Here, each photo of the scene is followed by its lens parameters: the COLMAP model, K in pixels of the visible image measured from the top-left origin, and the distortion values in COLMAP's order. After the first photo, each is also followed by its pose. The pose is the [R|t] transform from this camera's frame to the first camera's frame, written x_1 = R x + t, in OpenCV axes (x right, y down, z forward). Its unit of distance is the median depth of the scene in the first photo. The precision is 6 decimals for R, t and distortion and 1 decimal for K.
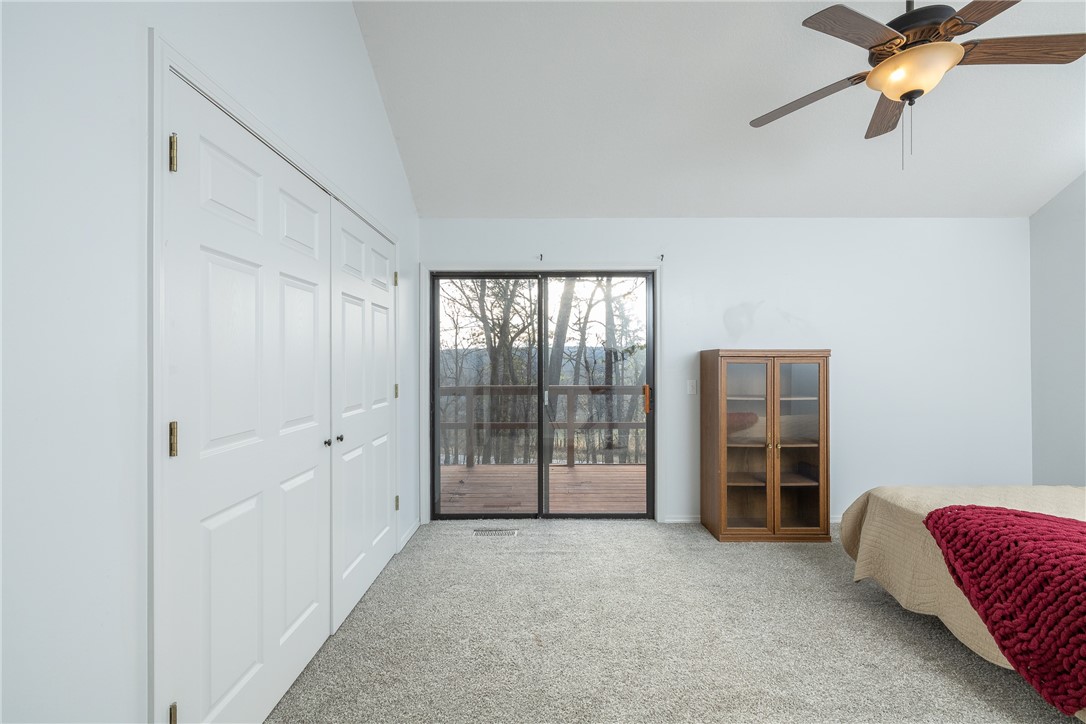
lens RADIAL K [[461.1, 0, 543.0], [0, 461.1, 362.0], [0, 0, 1]] dist [0.002410, 0.000303]
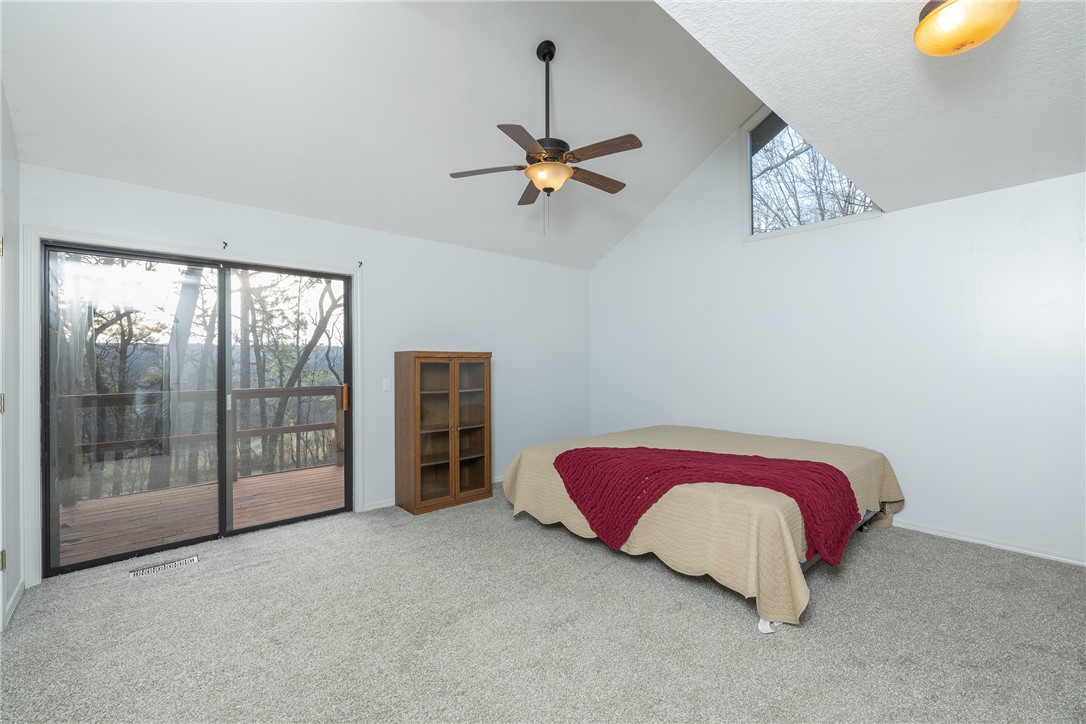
lens RADIAL K [[461.1, 0, 543.0], [0, 461.1, 362.0], [0, 0, 1]] dist [0.002410, 0.000303]
pose [[0.740446, -0.001920, 0.672113, -0.161803], [0.002634, 0.999997, -0.000045, 0.001329], [-0.672111, 0.001803, 0.740449, -0.084626]]
